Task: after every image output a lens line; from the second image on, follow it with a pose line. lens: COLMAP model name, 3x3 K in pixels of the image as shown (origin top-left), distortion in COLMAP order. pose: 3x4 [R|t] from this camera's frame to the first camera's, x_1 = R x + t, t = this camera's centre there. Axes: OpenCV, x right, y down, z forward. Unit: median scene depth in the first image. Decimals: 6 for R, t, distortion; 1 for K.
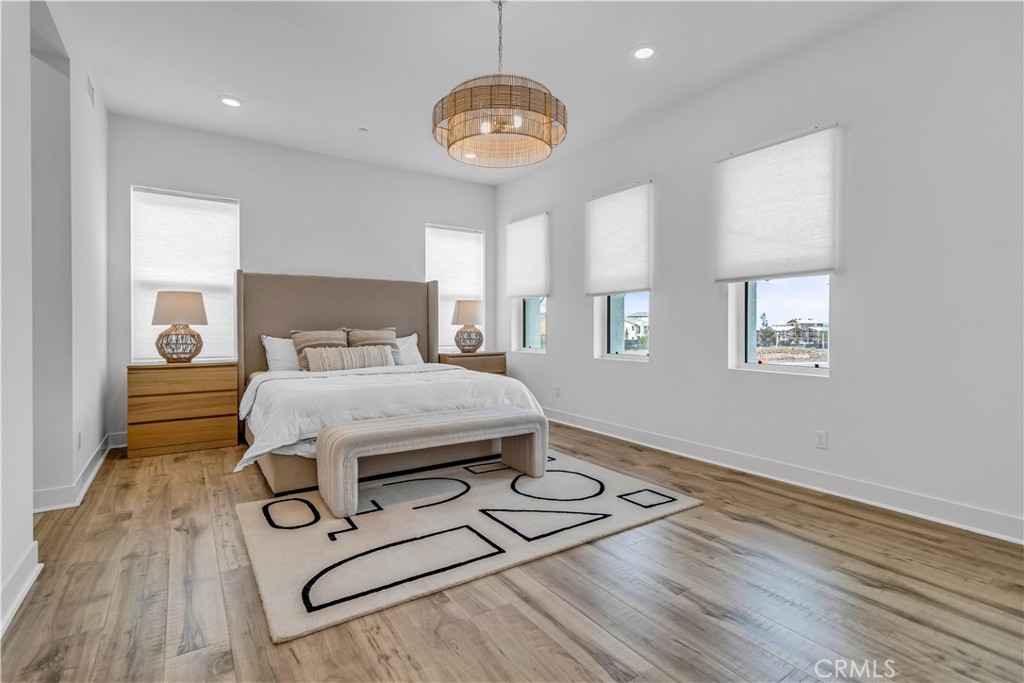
lens RADIAL K [[482.6, 0, 512.5], [0, 482.6, 331.5], [0, 0, 1]] dist [0.000182, 0.000019]
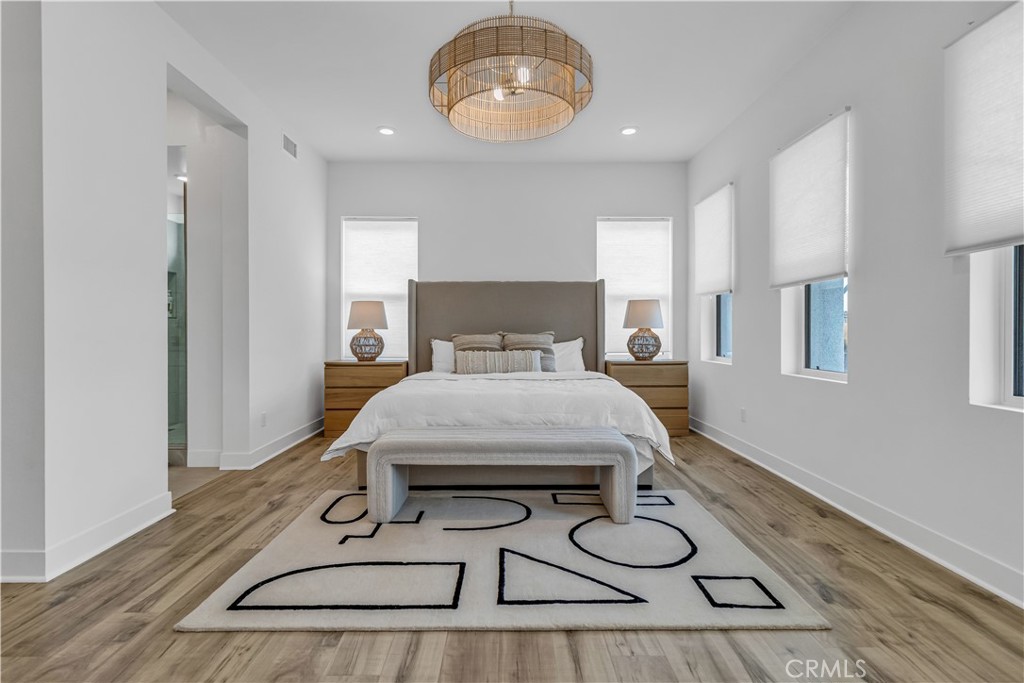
lens RADIAL K [[491.7, 0, 513.3], [0, 491.7, 333.4], [0, 0, 1]] dist [0.001414, 0.000553]
pose [[0.834866, 0.002026, -0.550450, 0.303668], [-0.004064, 0.999989, -0.002483, -0.002162], [0.550439, 0.004311, 0.834865, 0.211177]]
